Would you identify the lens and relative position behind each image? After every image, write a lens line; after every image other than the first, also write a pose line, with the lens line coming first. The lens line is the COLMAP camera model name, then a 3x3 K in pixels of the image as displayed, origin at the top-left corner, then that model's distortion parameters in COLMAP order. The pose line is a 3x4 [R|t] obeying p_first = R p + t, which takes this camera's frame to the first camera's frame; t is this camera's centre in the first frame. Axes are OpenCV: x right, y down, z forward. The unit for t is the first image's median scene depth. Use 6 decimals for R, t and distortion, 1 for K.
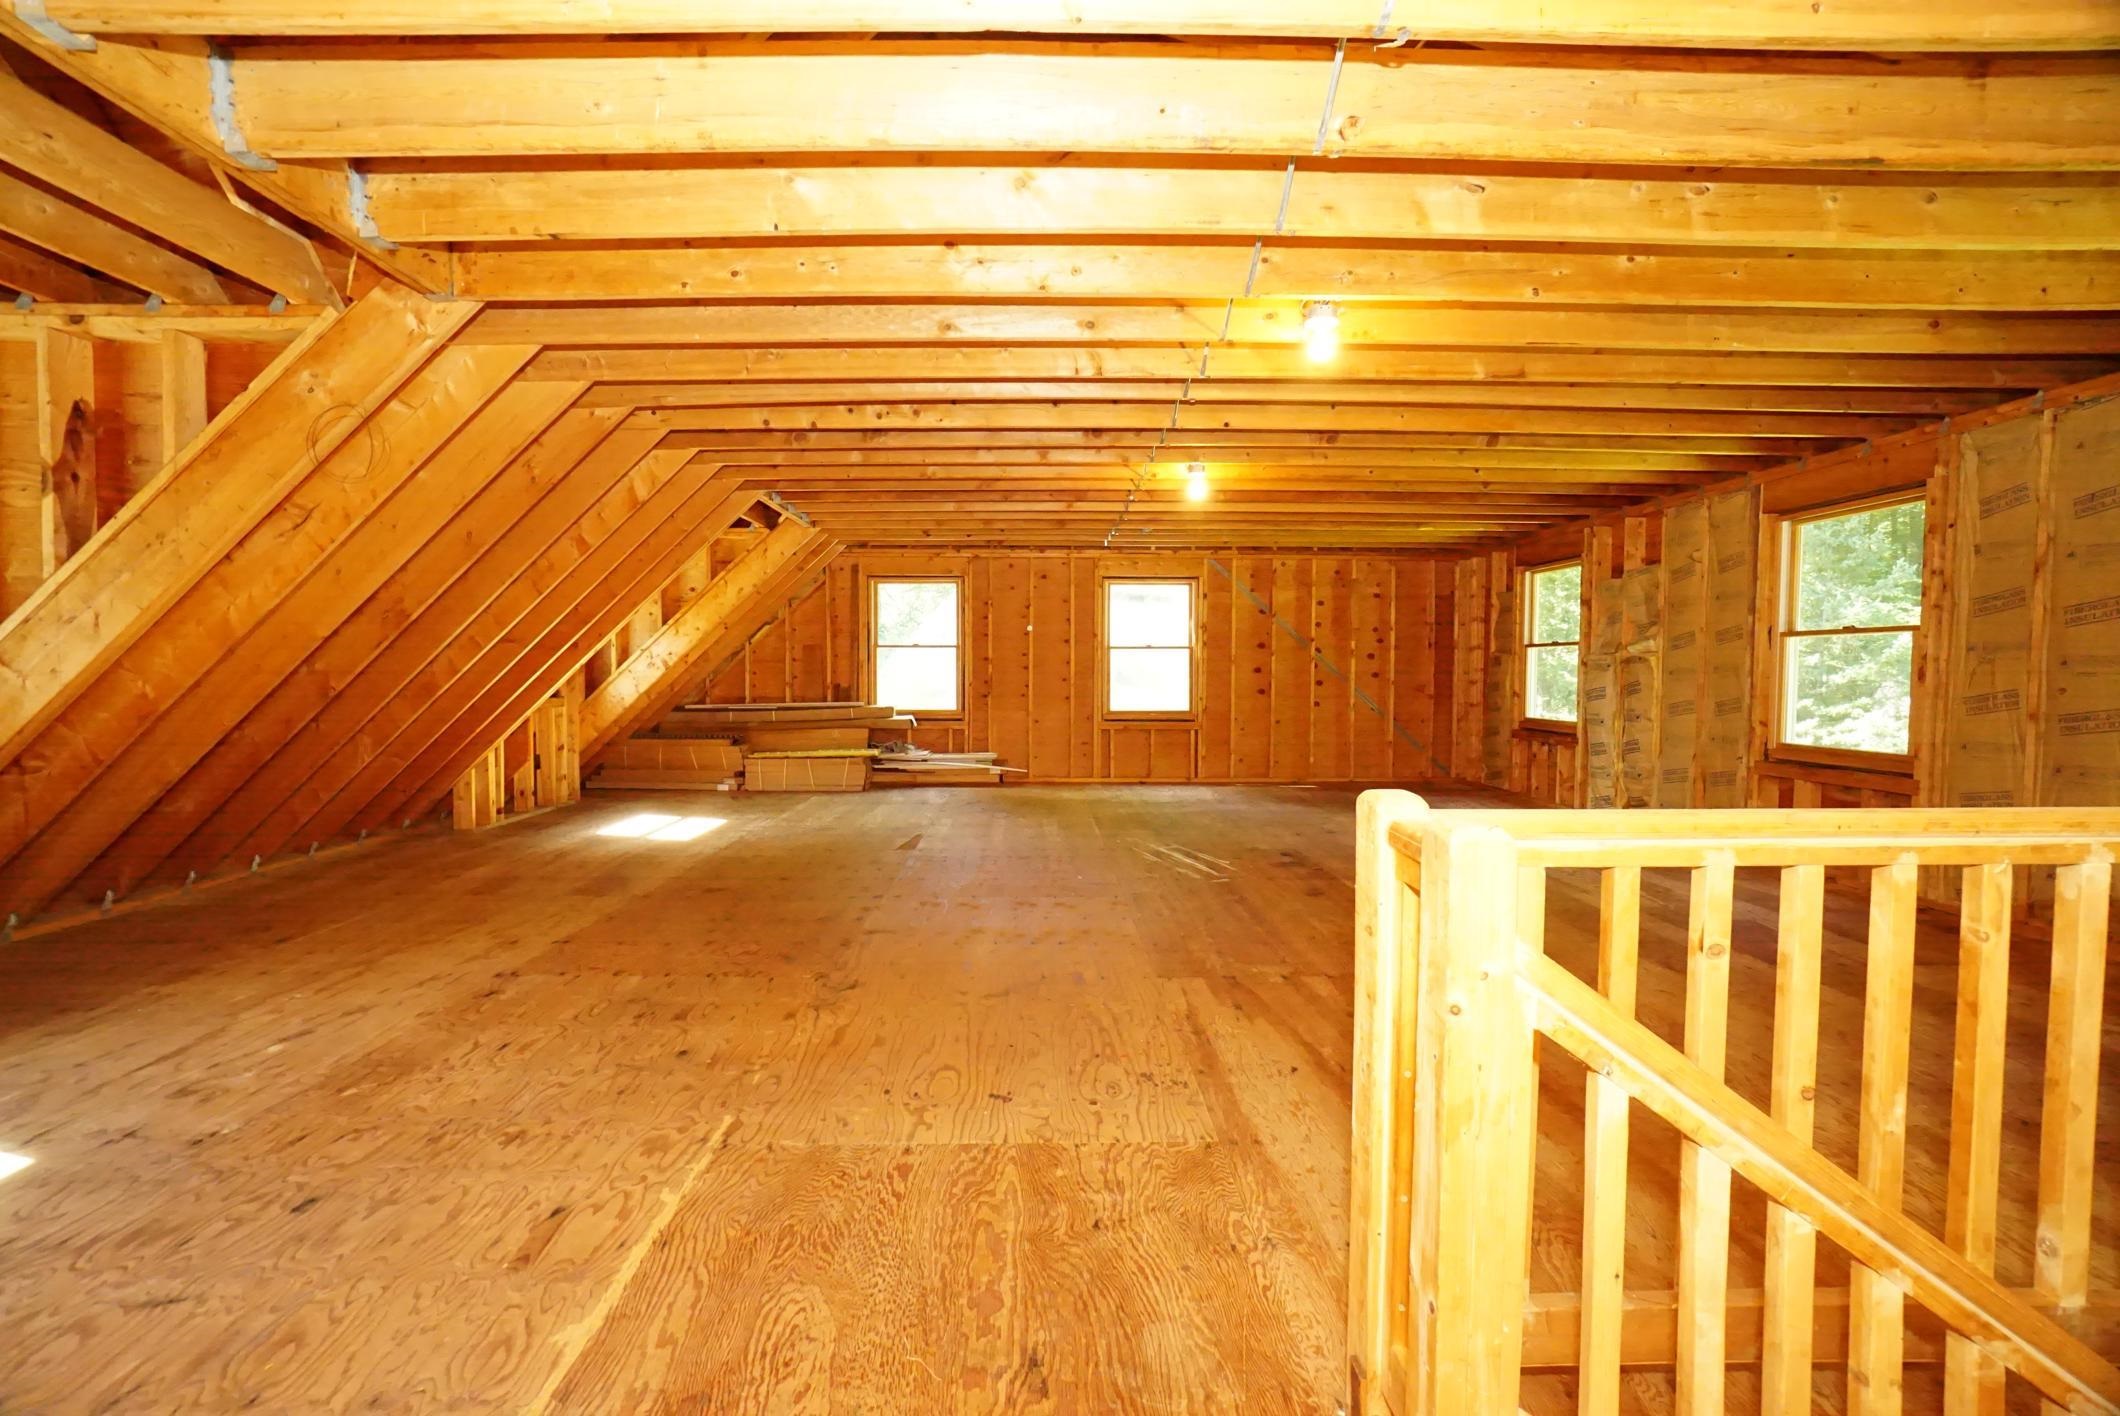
lens RADIAL K [[933.3, 0, 1046.5], [0, 933.3, 709.2], [0, 0, 1]] dist [-0.065863, 0.023345]
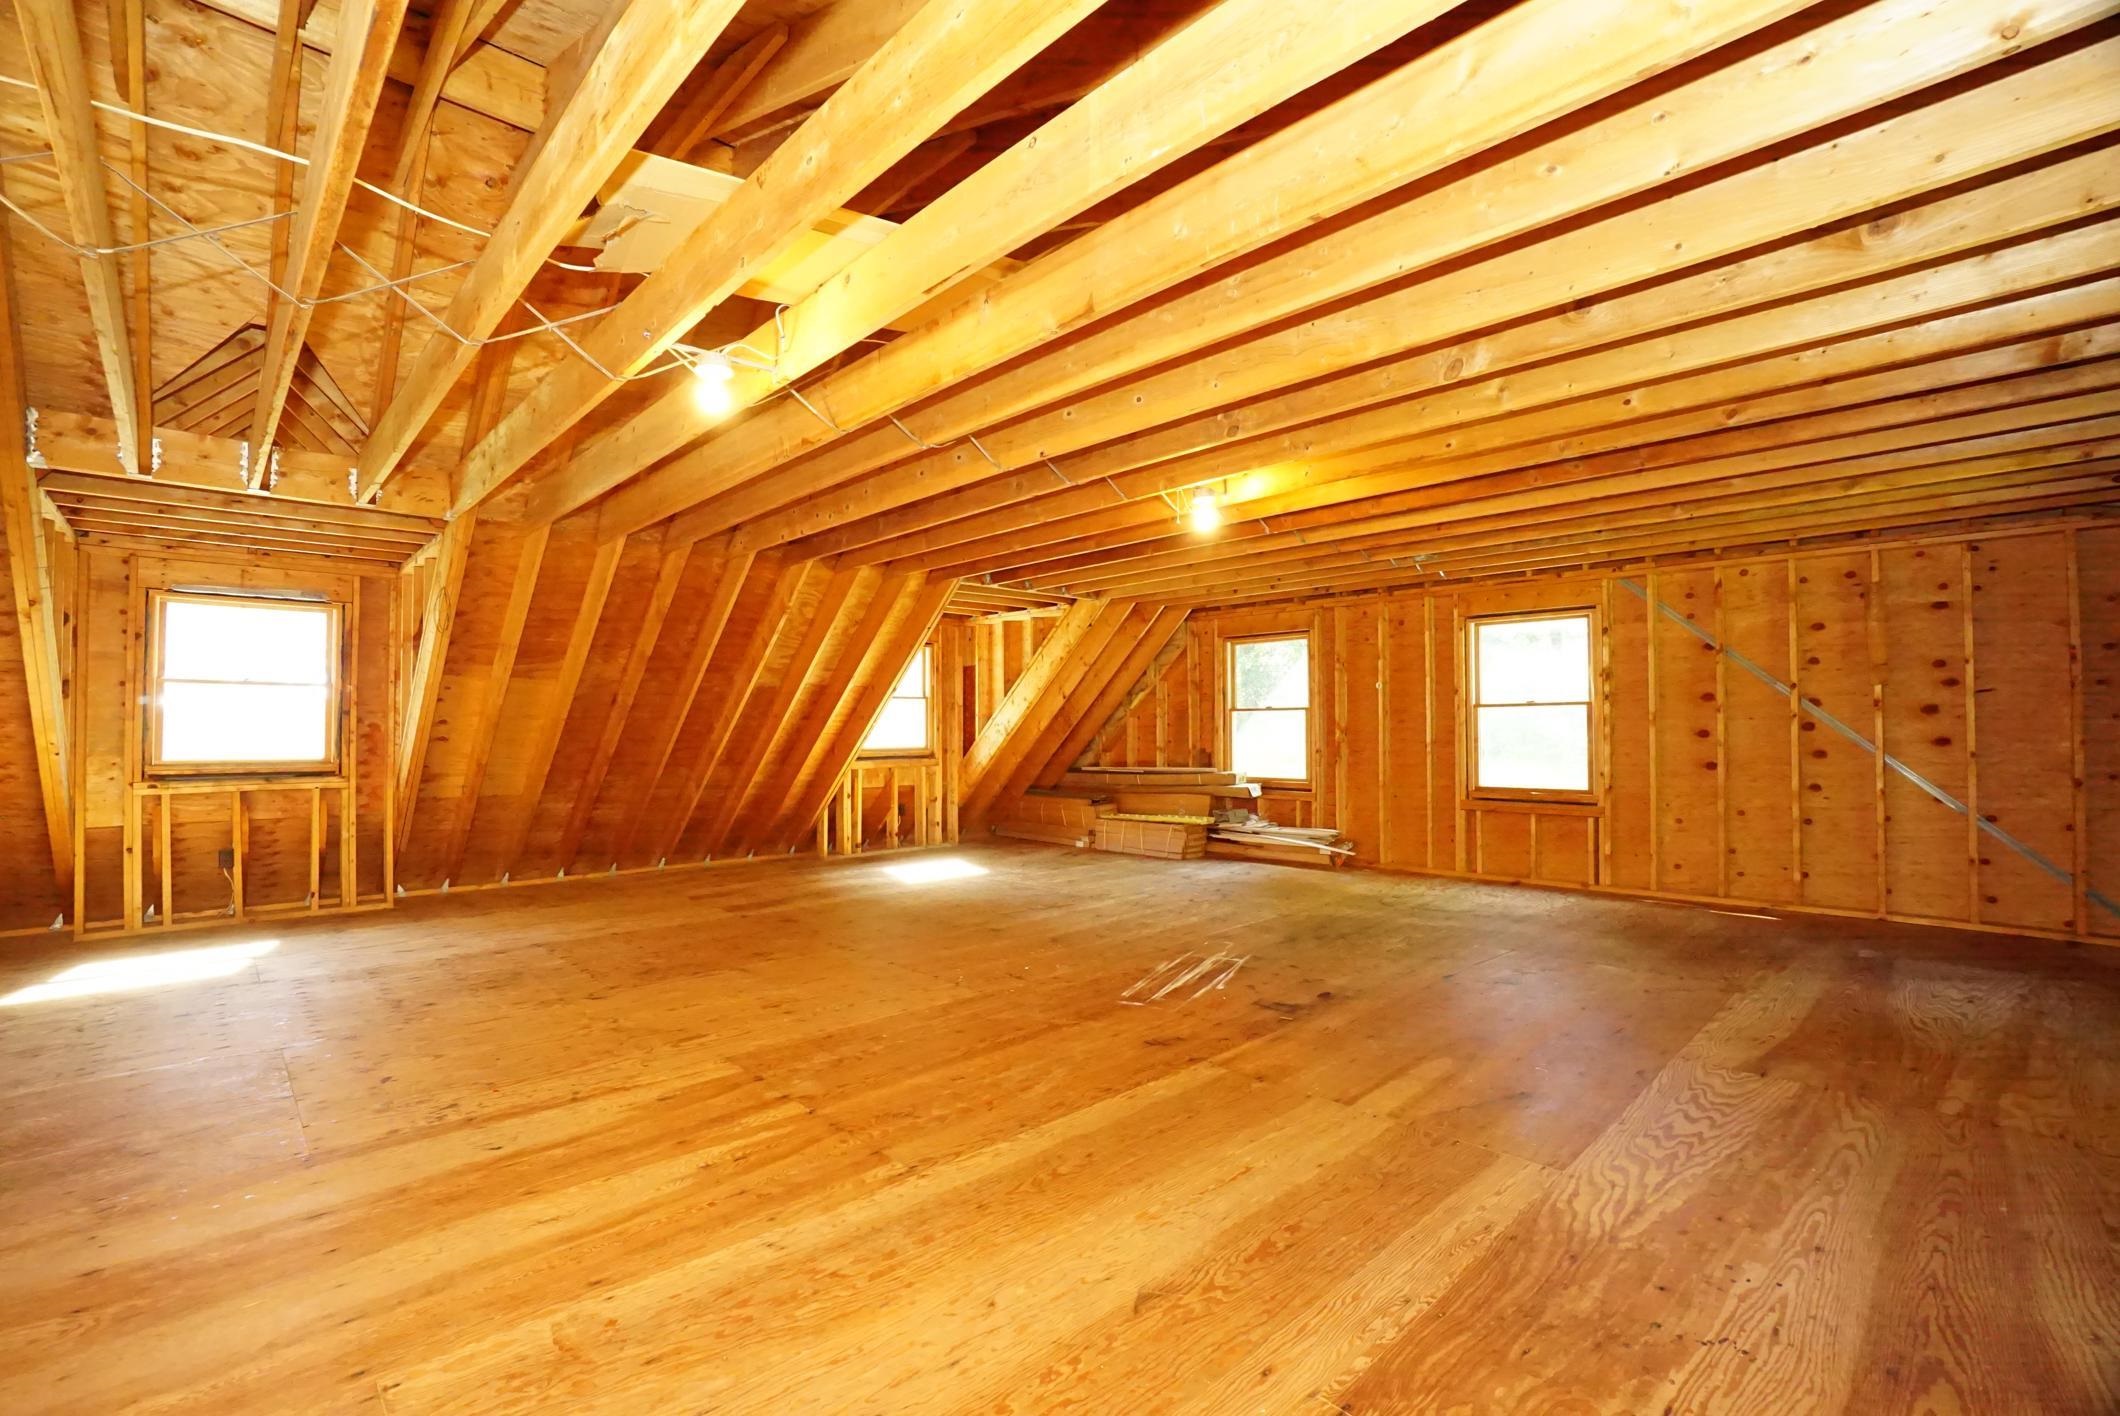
lens RADIAL K [[933.3, 0, 1046.5], [0, 933.3, 709.2], [0, 0, 1]] dist [-0.065863, 0.023345]
pose [[0.677100, -0.020794, -0.735597, 0.473876], [-0.025699, 0.998323, -0.051876, -0.016769], [0.735442, 0.054029, 0.675430, 0.252992]]
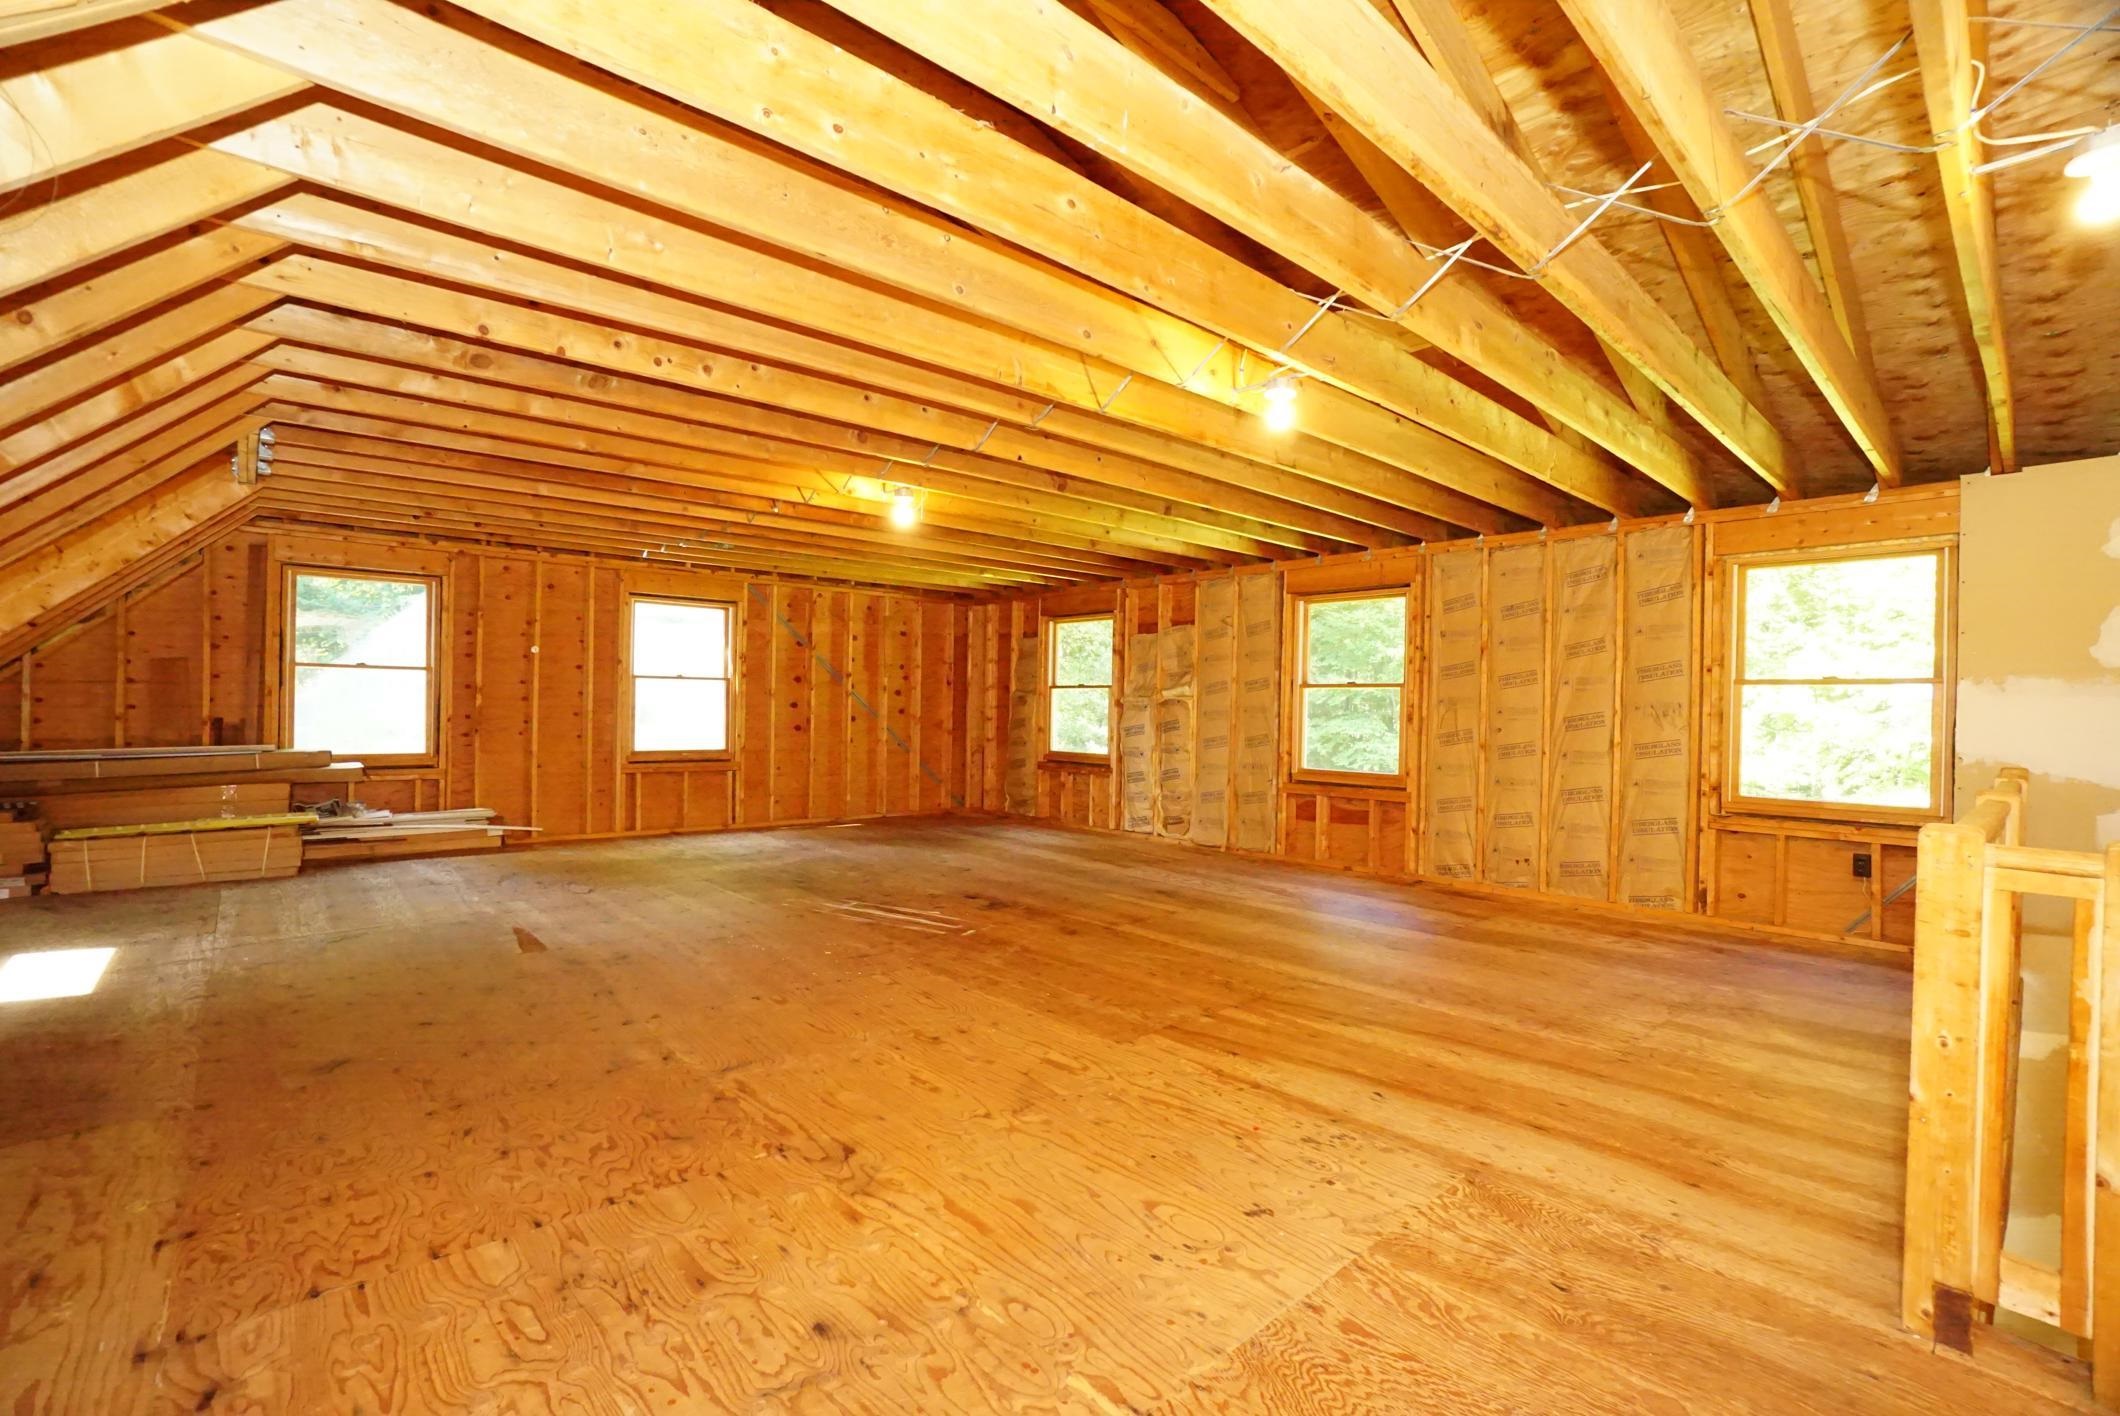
lens RADIAL K [[933.3, 0, 1046.5], [0, 933.3, 709.2], [0, 0, 1]] dist [-0.065863, 0.023345]
pose [[0.753286, 0.009925, 0.657618, -0.243280], [0.011780, 0.999522, -0.028579, -0.009723], [-0.657587, 0.029275, 0.752809, 0.148202]]
